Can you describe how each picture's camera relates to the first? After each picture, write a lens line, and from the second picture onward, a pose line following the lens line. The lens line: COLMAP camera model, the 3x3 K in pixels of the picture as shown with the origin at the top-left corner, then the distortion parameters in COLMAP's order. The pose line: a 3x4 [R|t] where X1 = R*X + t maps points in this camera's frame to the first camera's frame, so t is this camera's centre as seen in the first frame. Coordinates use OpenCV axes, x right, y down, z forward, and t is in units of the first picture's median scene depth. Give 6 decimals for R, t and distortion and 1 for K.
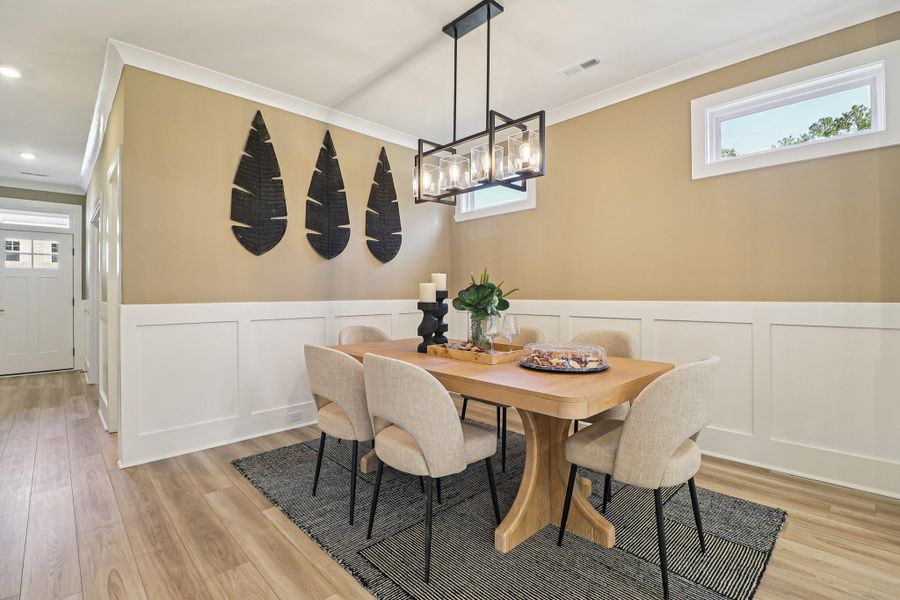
lens RADIAL K [[411.6, 0, 452.5], [0, 411.6, 299.5], [0, 0, 1]] dist [-0.011549, -0.005914]
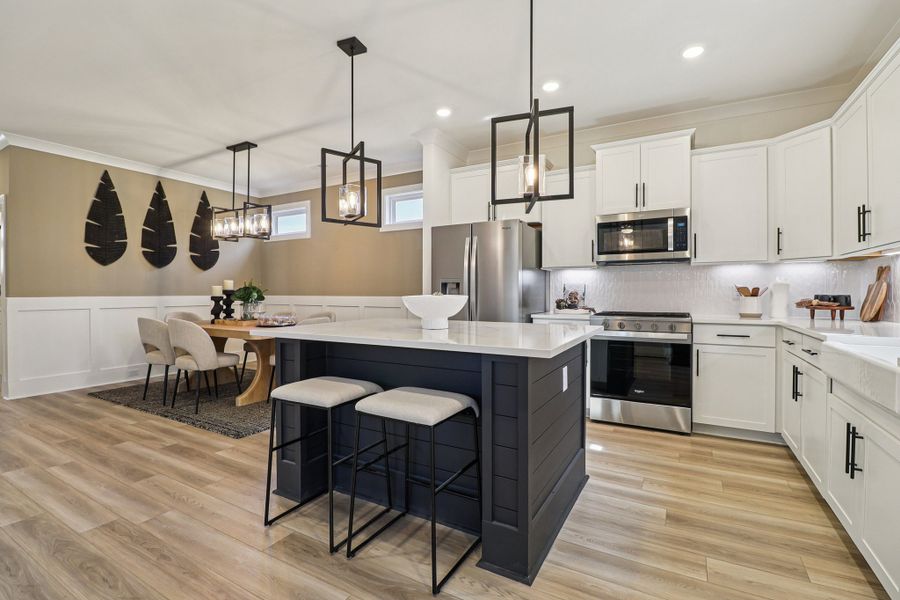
lens RADIAL K [[411.6, 0, 446.8], [0, 411.6, 297.2], [0, 0, 1]] dist [-0.011549, -0.005914]
pose [[0.959690, 0.000871, 0.281060, 0.319084], [-0.000038, 0.999996, -0.002969, 0.012597], [-0.281061, 0.002839, 0.959686, -0.807059]]
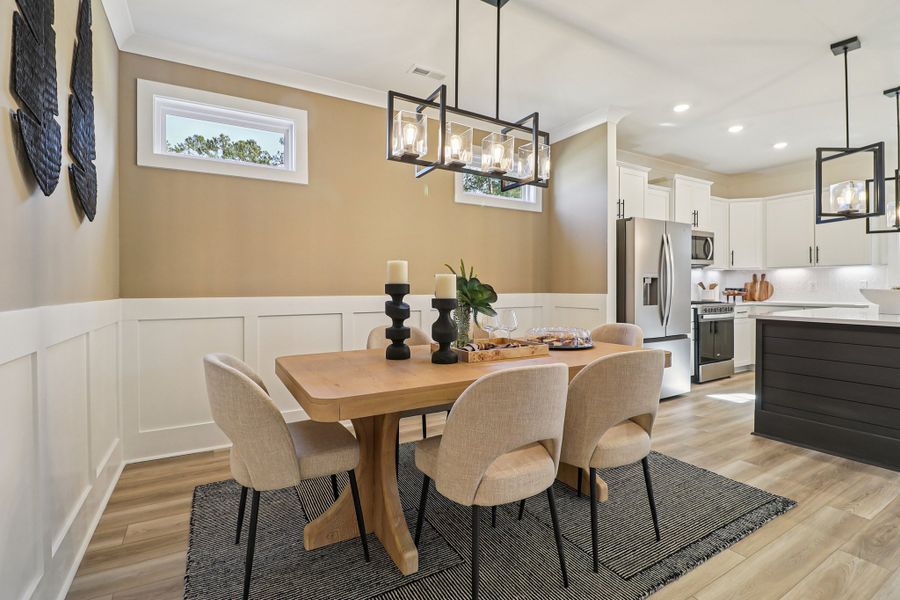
lens RADIAL K [[411.6, 0, 447.5], [0, 411.6, 288.3], [0, 0, 1]] dist [-0.011549, -0.005914]
pose [[0.250933, -0.000085, 0.968004, -0.644854], [0.013985, 0.999896, -0.003537, -0.007450], [-0.967903, 0.014425, 0.250908, 0.625308]]
